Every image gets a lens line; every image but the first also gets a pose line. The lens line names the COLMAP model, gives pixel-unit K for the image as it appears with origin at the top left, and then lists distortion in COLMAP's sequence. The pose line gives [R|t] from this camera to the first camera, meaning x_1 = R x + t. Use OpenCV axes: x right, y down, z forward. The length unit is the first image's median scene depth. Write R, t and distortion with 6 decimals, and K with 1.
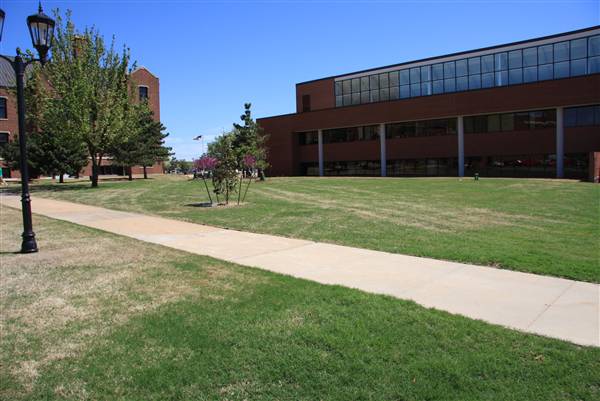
lens RADIAL K [[465.4, 0, 297.3], [0, 465.4, 203.6], [0, 0, 1]] dist [-0.184029, 0.139502]
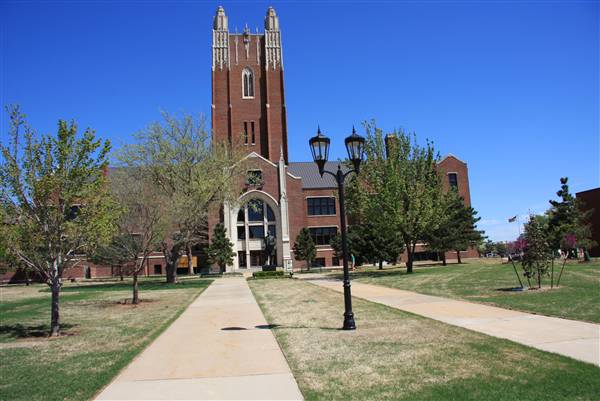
lens RADIAL K [[465.4, 0, 297.3], [0, 465.4, 203.6], [0, 0, 1]] dist [-0.184029, 0.139502]
pose [[0.785912, -0.101744, -0.609910, 0.028806], [-0.012047, 0.983663, -0.179617, 0.000121], [0.618221, 0.148511, 0.771847, -0.036152]]
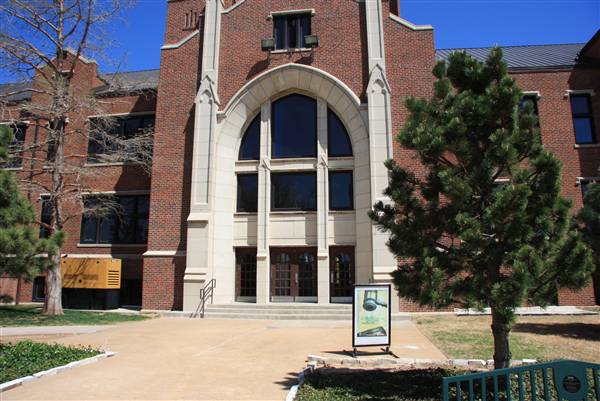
lens RADIAL K [[465.4, 0, 297.3], [0, 465.4, 203.6], [0, 0, 1]] dist [-0.184029, 0.139502]
pose [[0.592015, -0.119971, -0.796948, -1.314646], [-0.071571, 0.977125, -0.200261, -0.141890], [0.802743, 0.175596, 0.569886, 1.681460]]
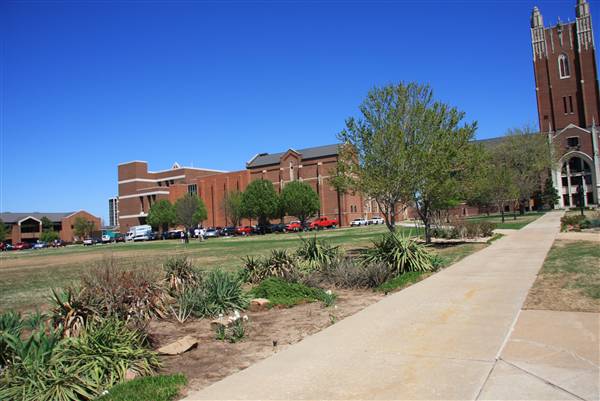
lens RADIAL K [[470.2, 0, 299.0], [0, 470.2, 203.3], [0, 0, 1]] dist [-0.178878, 0.138636]
pose [[0.225614, -0.039293, -0.973424, 1.476864], [-0.017832, 0.998852, -0.044453, 0.087996], [0.974054, 0.027387, 0.224654, -1.334581]]
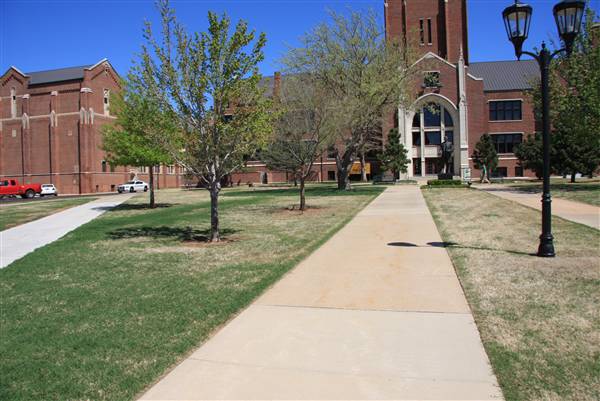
lens RADIAL K [[466.4, 0, 301.2], [0, 466.4, 201.8], [0, 0, 1]] dist [-0.182653, 0.144256]
pose [[0.514818, 0.048710, -0.855914, -0.025590], [-0.050271, 0.998382, 0.026581, -0.001850], [0.855824, 0.029343, 0.516434, 0.022767]]
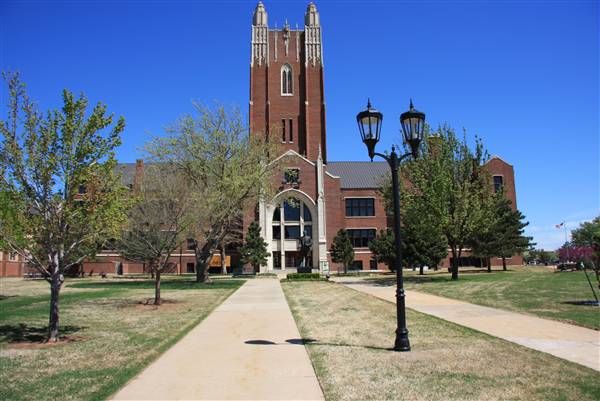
lens RADIAL K [[466.4, 0, 301.2], [0, 466.4, 201.8], [0, 0, 1]] dist [-0.182653, 0.144256]
pose [[0.742903, -0.089329, -0.663412, -0.034326], [-0.047129, 0.981617, -0.184951, -0.004993], [0.667738, 0.168667, 0.725036, 0.034572]]
